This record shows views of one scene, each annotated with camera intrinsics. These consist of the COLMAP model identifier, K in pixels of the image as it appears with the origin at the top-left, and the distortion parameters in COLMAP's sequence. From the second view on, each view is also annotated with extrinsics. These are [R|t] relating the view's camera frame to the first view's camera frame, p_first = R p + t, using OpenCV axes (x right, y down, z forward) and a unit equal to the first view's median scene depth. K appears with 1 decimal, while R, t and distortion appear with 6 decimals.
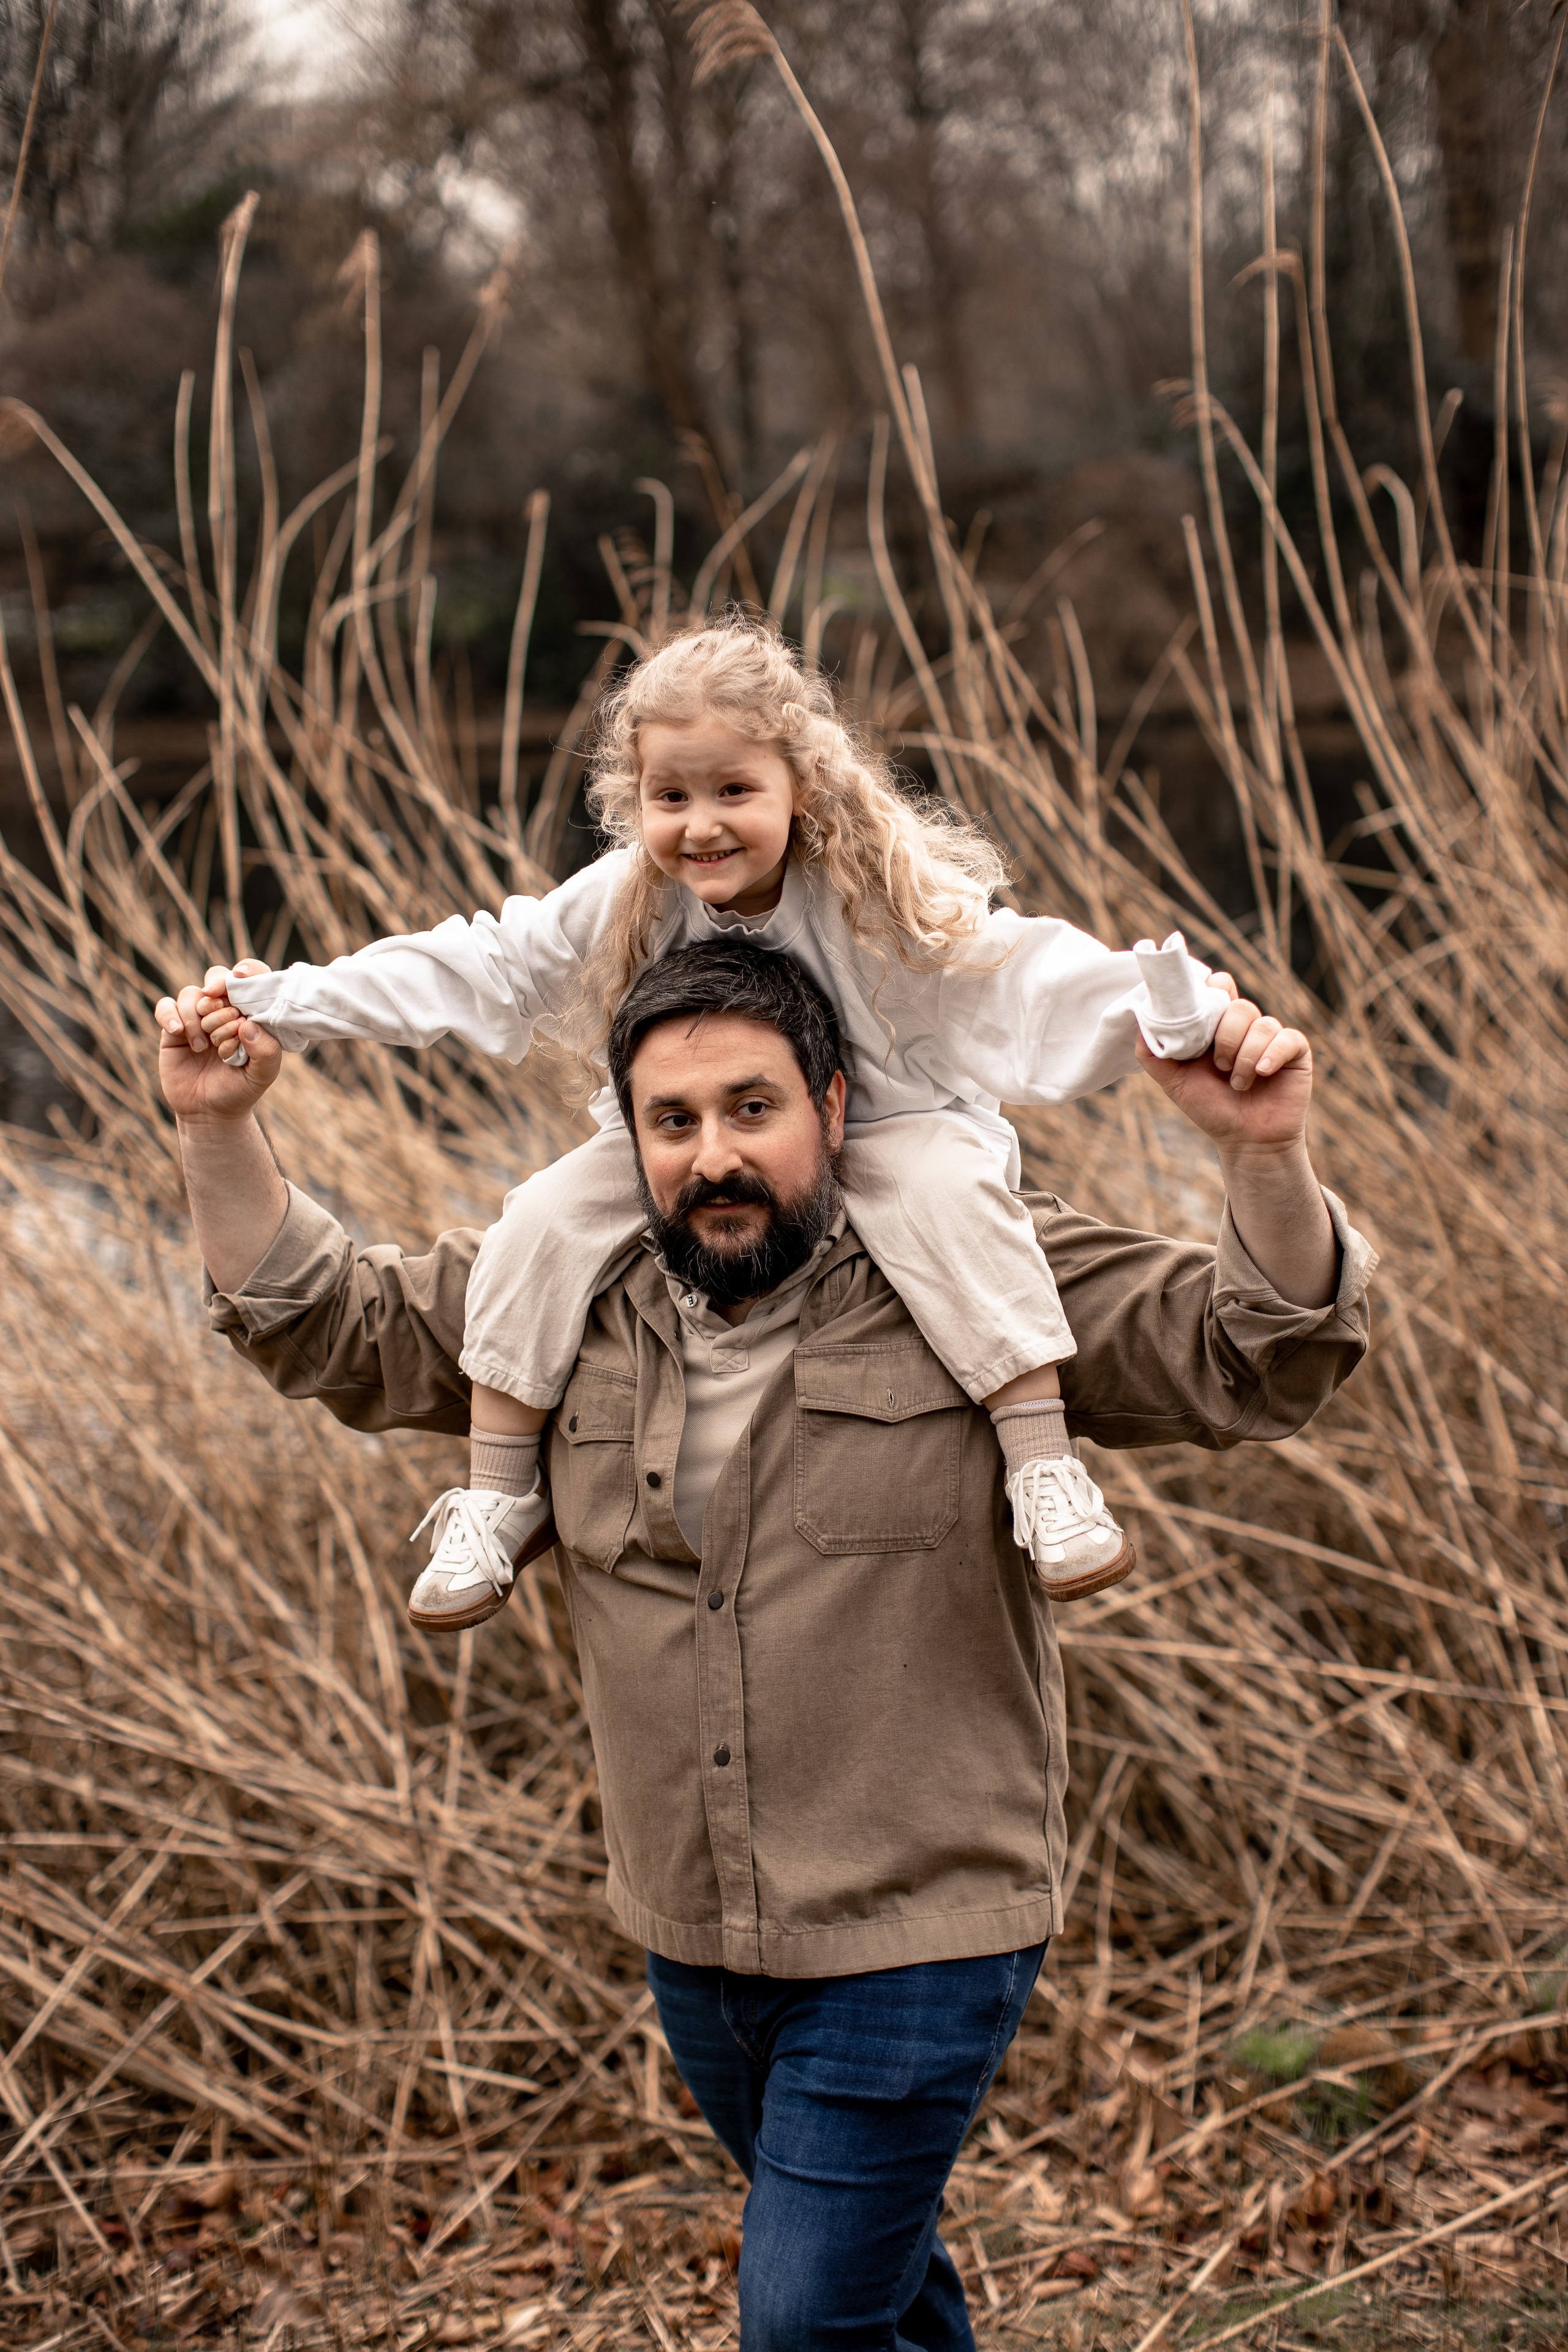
lens RADIAL K [[3381.3, 0, 815.1], [0, 3381.3, 1185.1], [0, 0, 1]] dist [-0.194016, 0.436416]
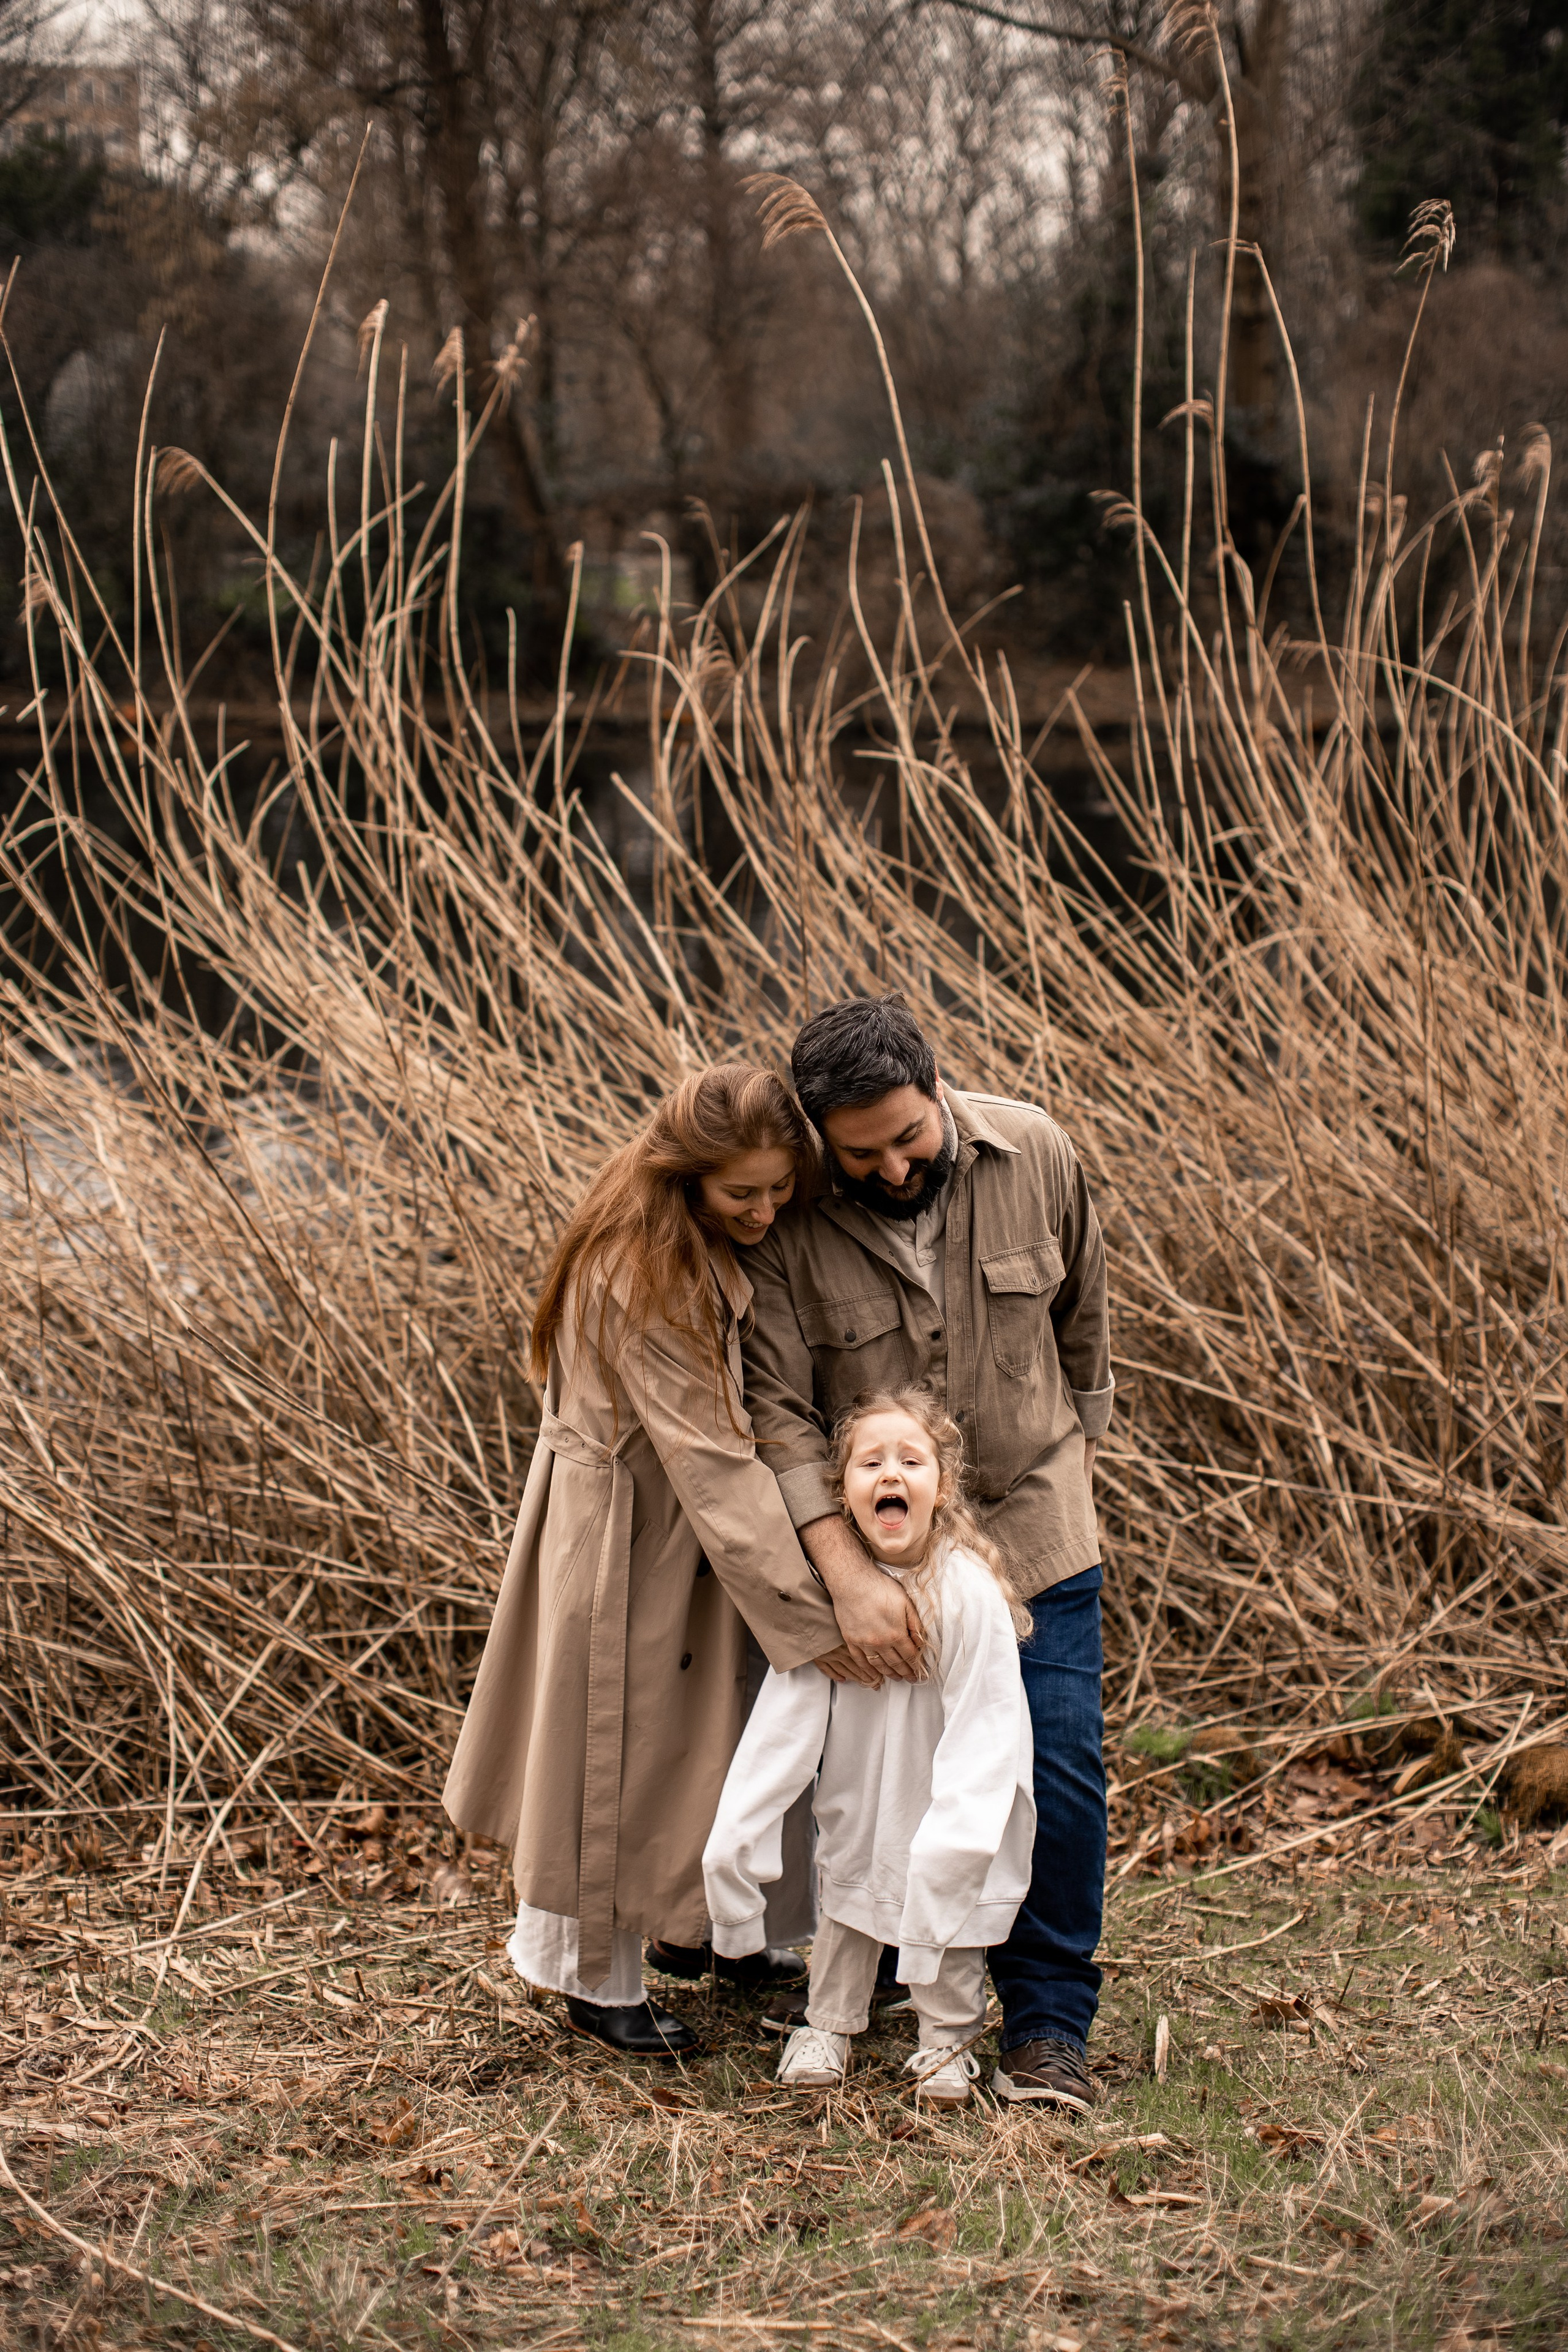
lens RADIAL K [[3381.3, 0, 815.1], [0, 3381.3, 1185.1], [0, 0, 1]] dist [-0.194016, 0.436416]
pose [[0.995880, 0.037305, 0.082648, -0.115490], [-0.037374, 0.999301, -0.000721, 0.038753], [-0.082617, -0.002371, 0.996579, -0.324967]]
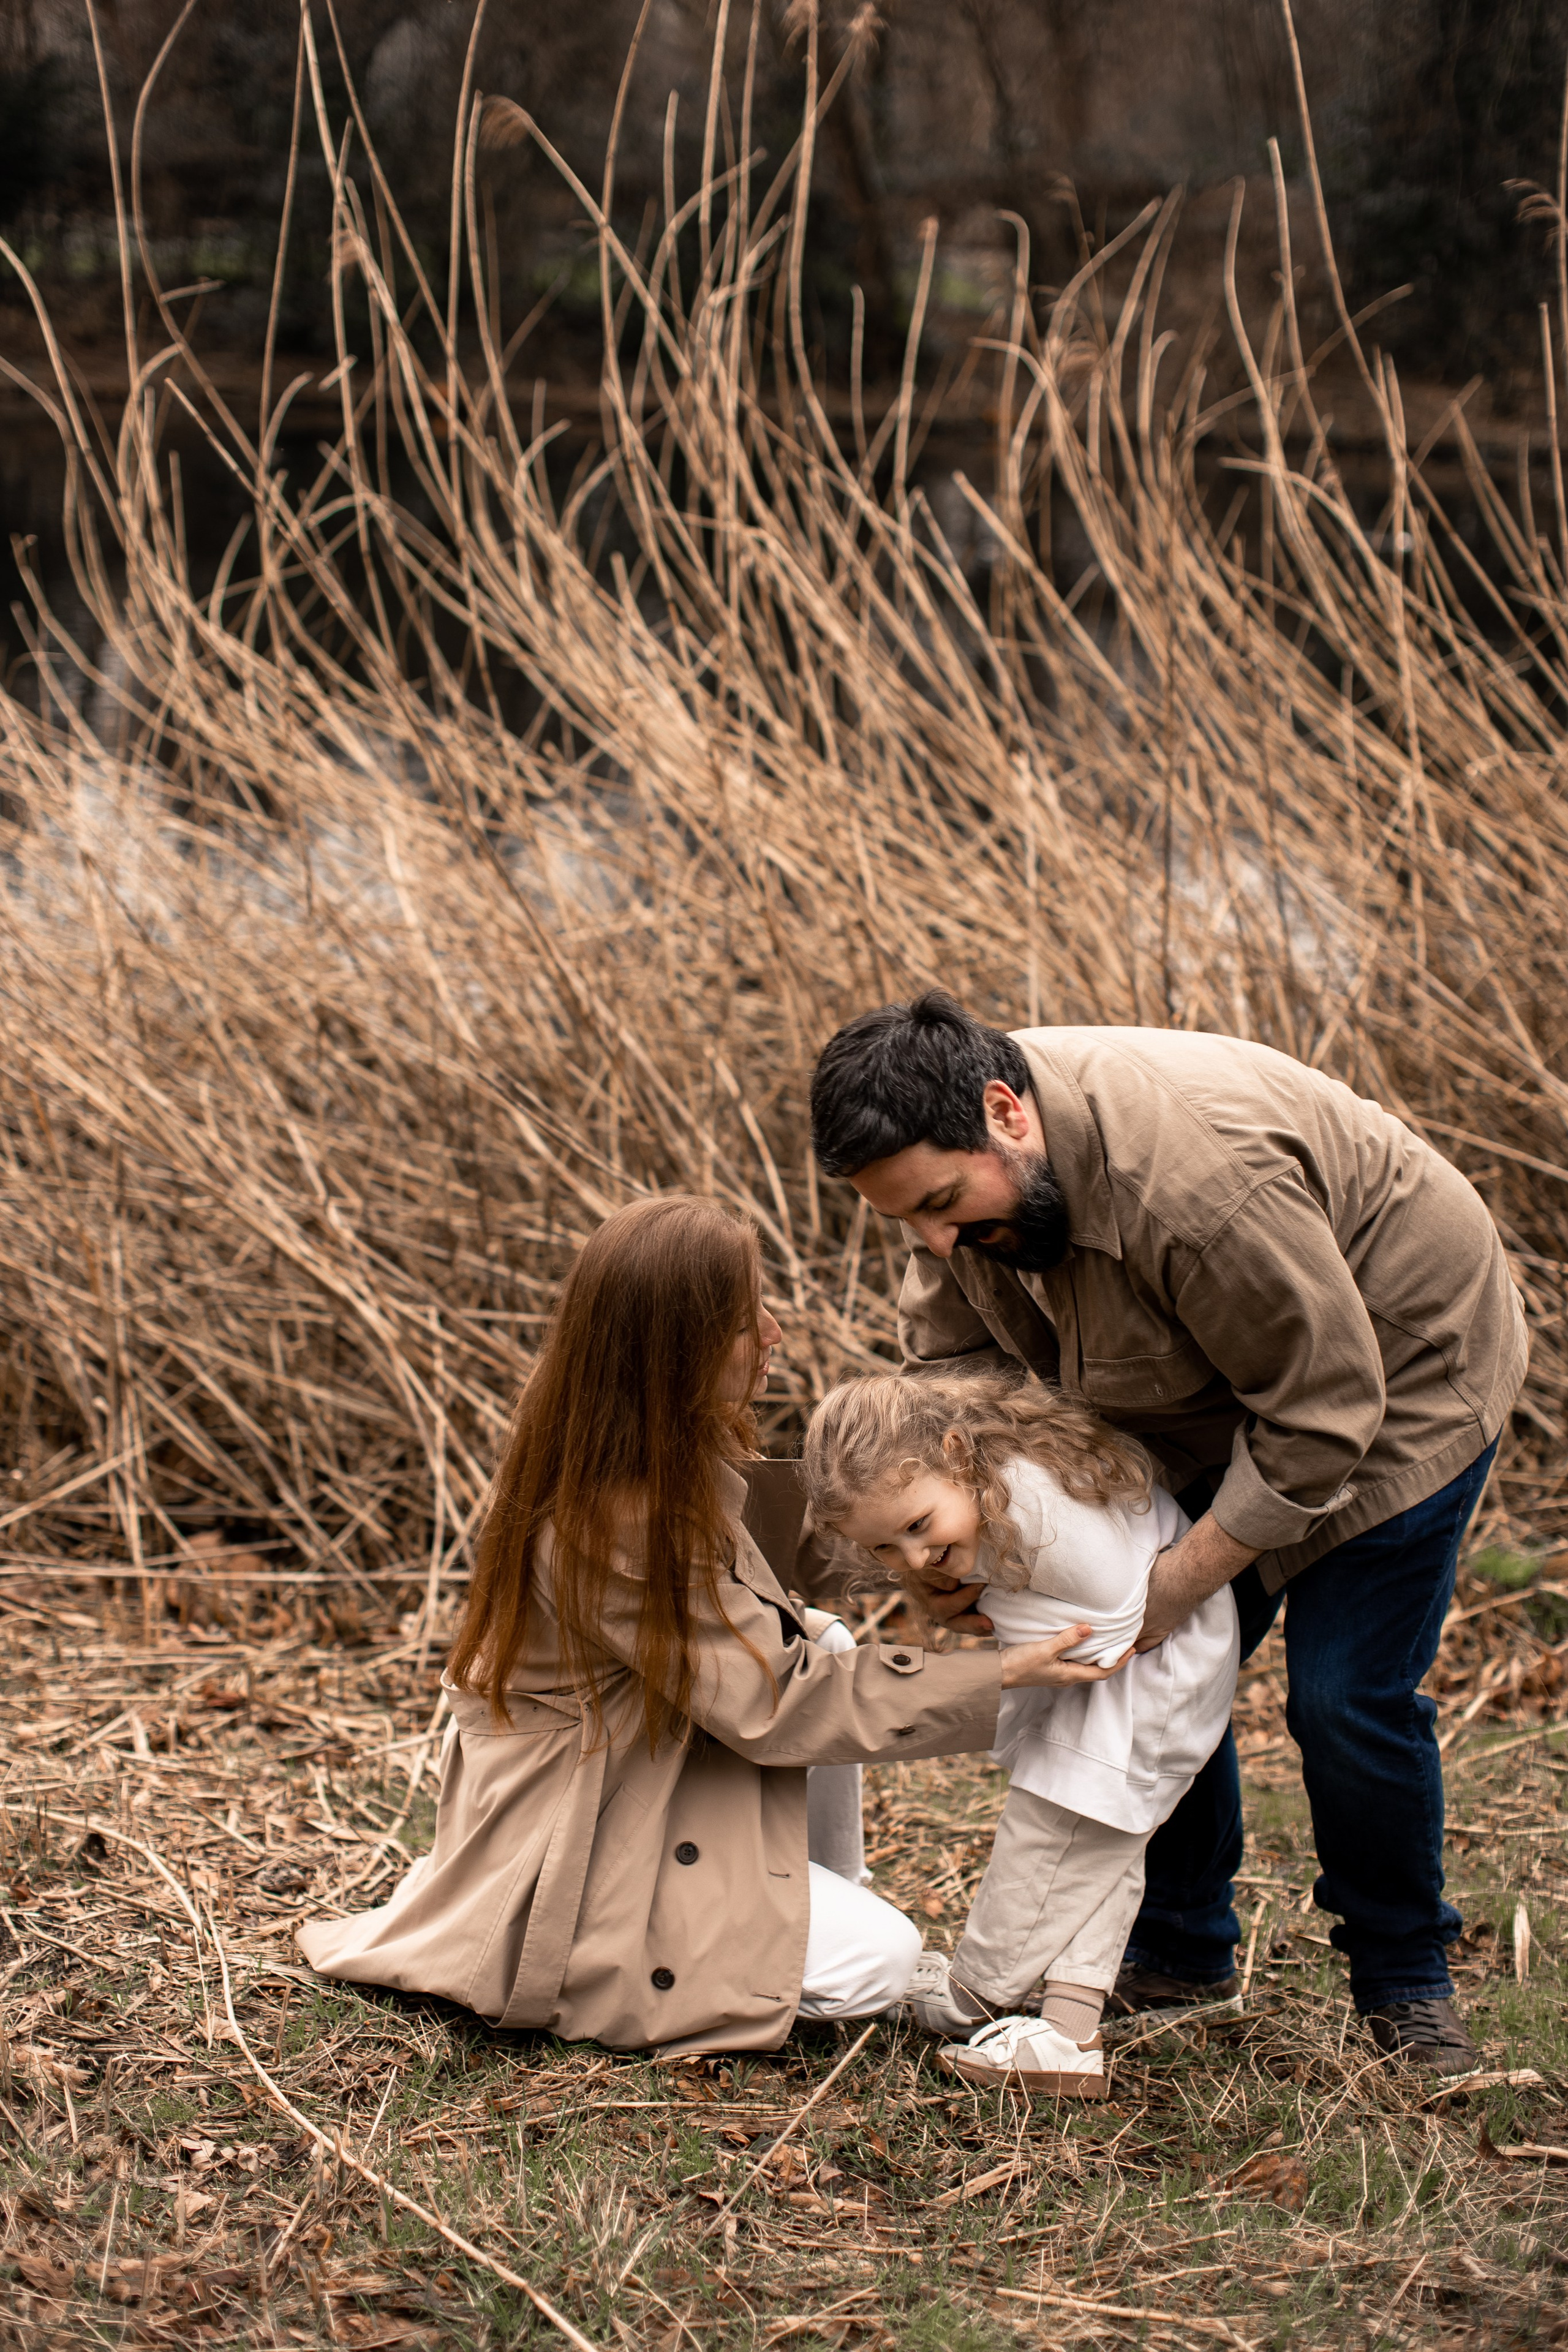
lens RADIAL K [[3381.3, 0, 815.1], [0, 3381.3, 1185.1], [0, 0, 1]] dist [-0.194016, 0.436416]
pose [[0.996259, 0.086290, 0.004606, -0.128811], [-0.086351, 0.992127, 0.090707, 0.027573], [0.003257, -0.090765, 0.995867, -0.212980]]
